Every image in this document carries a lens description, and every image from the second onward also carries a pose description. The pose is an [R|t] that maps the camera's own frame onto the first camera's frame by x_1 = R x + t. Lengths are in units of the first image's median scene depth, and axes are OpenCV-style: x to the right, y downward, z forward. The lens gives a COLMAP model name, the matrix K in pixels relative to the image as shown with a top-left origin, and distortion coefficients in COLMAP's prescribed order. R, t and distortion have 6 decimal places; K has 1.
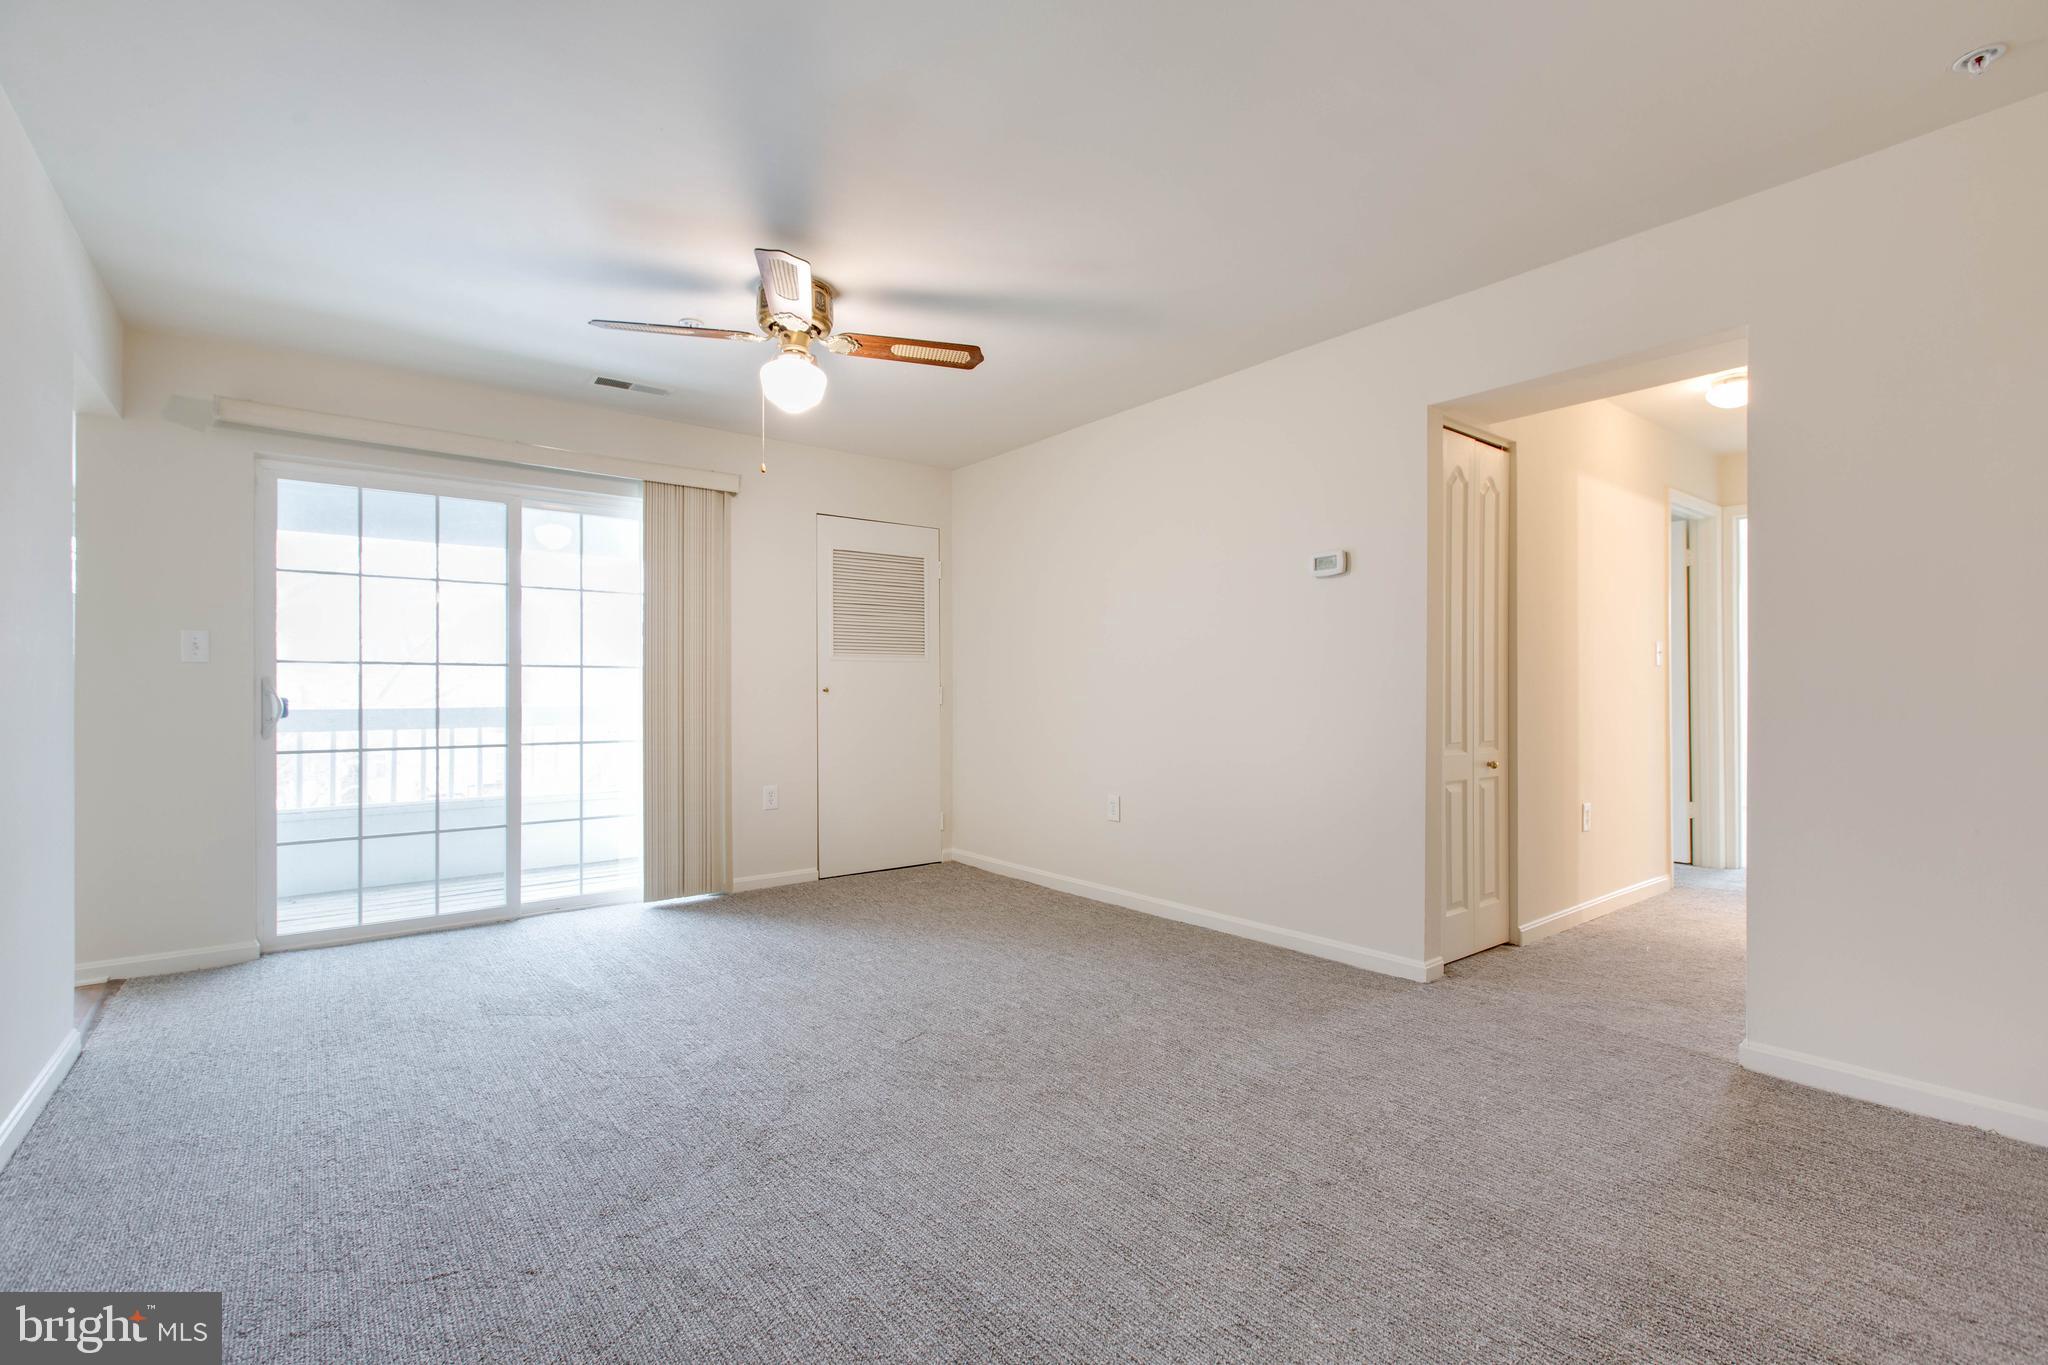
lens RADIAL K [[917.6, 0, 1007.8], [0, 917.6, 687.5], [0, 0, 1]] dist [0.004273, 0.000336]
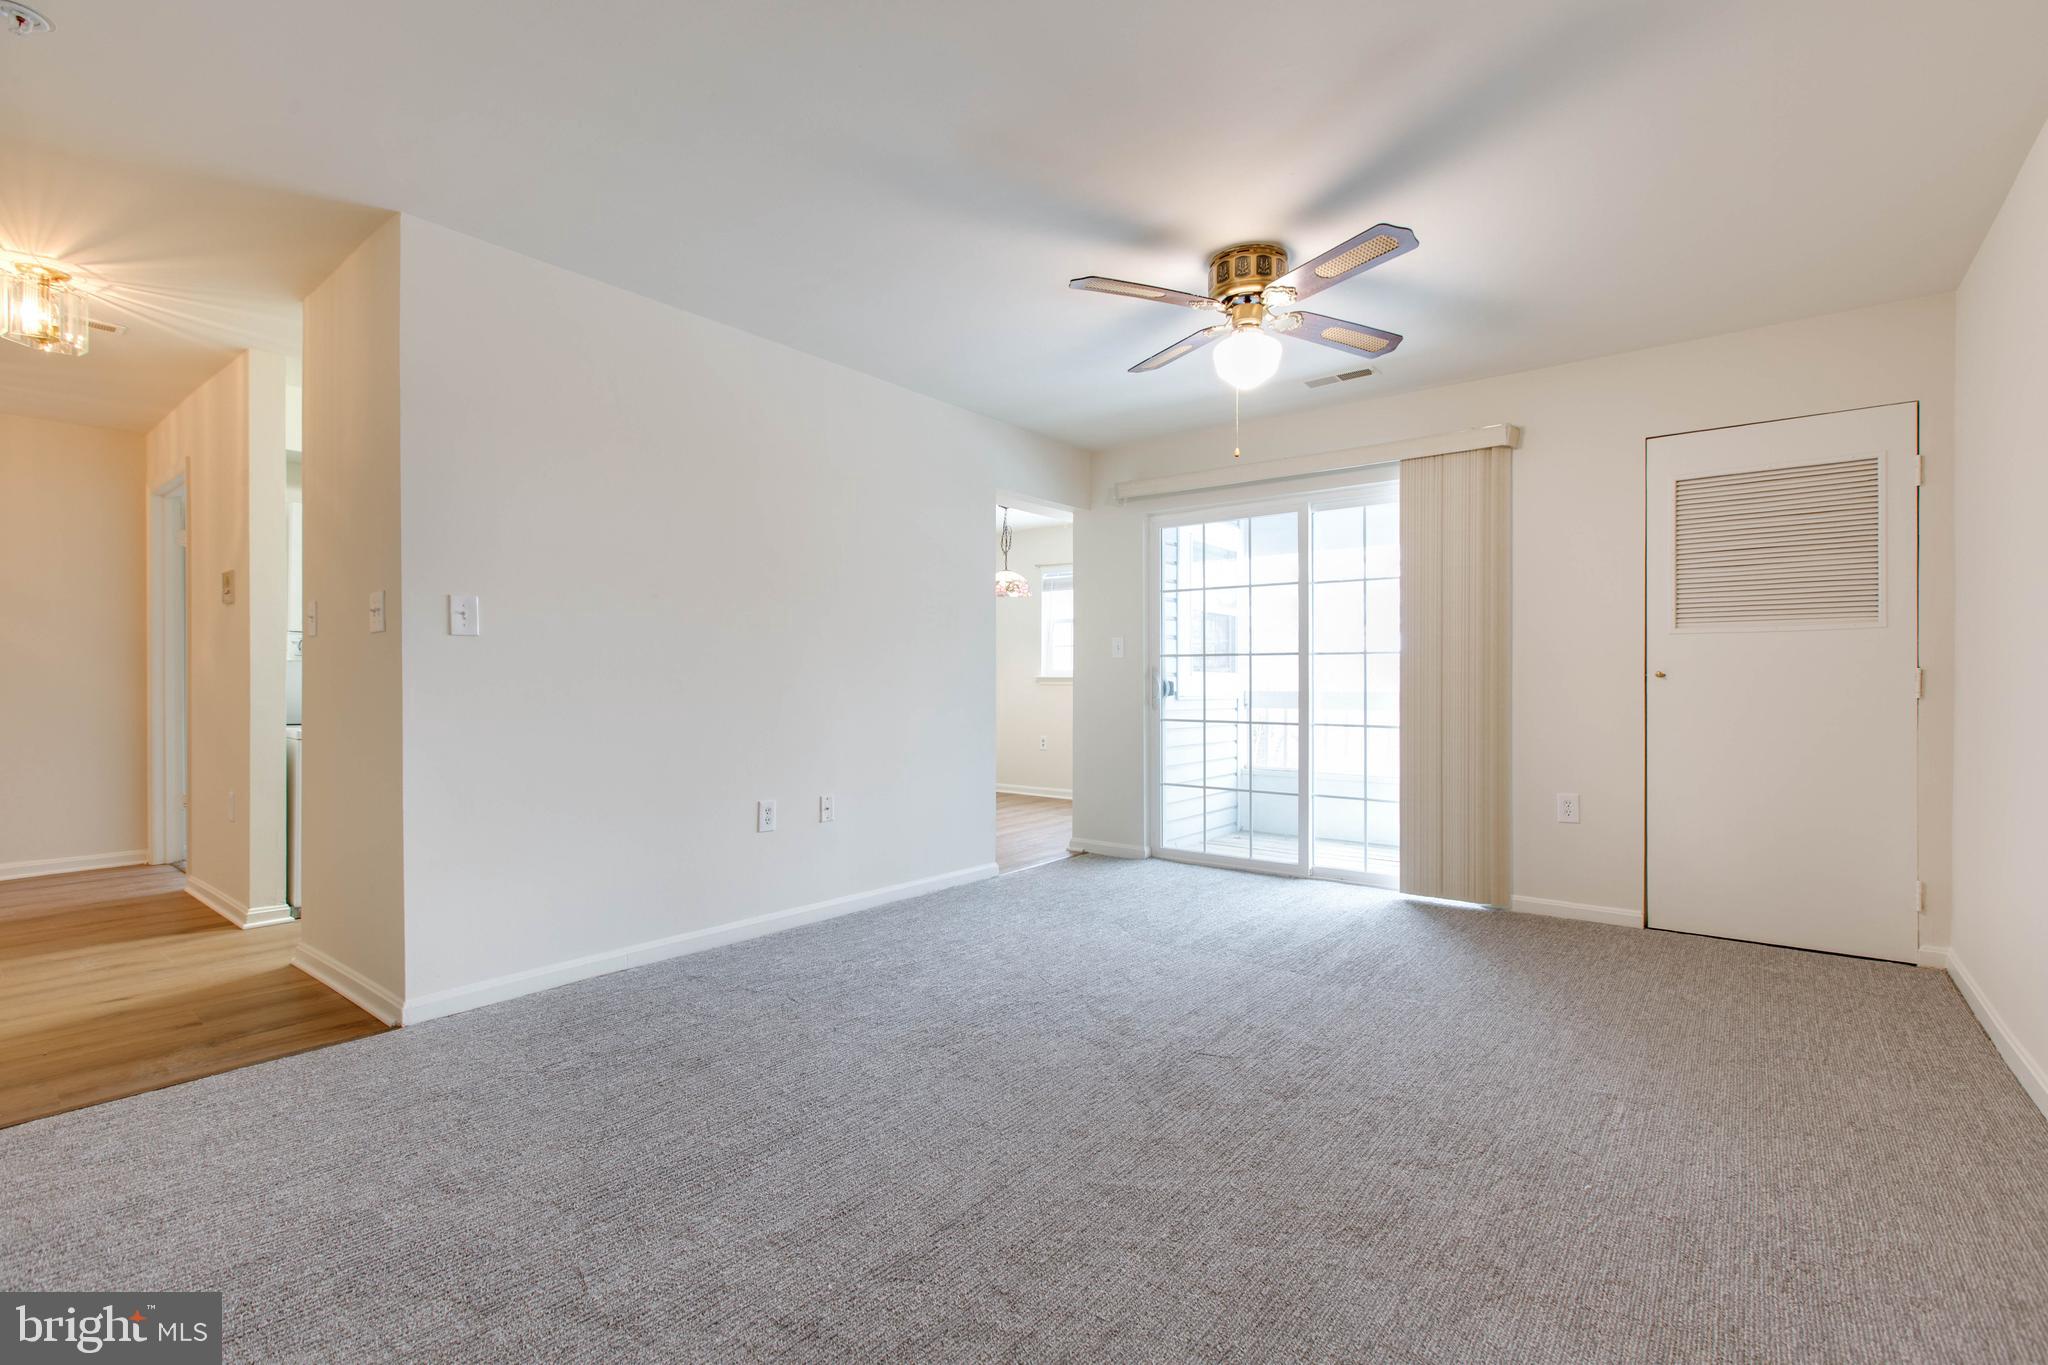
lens RADIAL K [[917.6, 0, 1012.1], [0, 917.6, 686.6], [0, 0, 1]] dist [0.004273, 0.000336]
pose [[0.242220, 0.008891, -0.970181, 0.472340], [0.003402, 0.999944, 0.010013, 0.003331], [0.970216, -0.005726, 0.242176, 0.379444]]
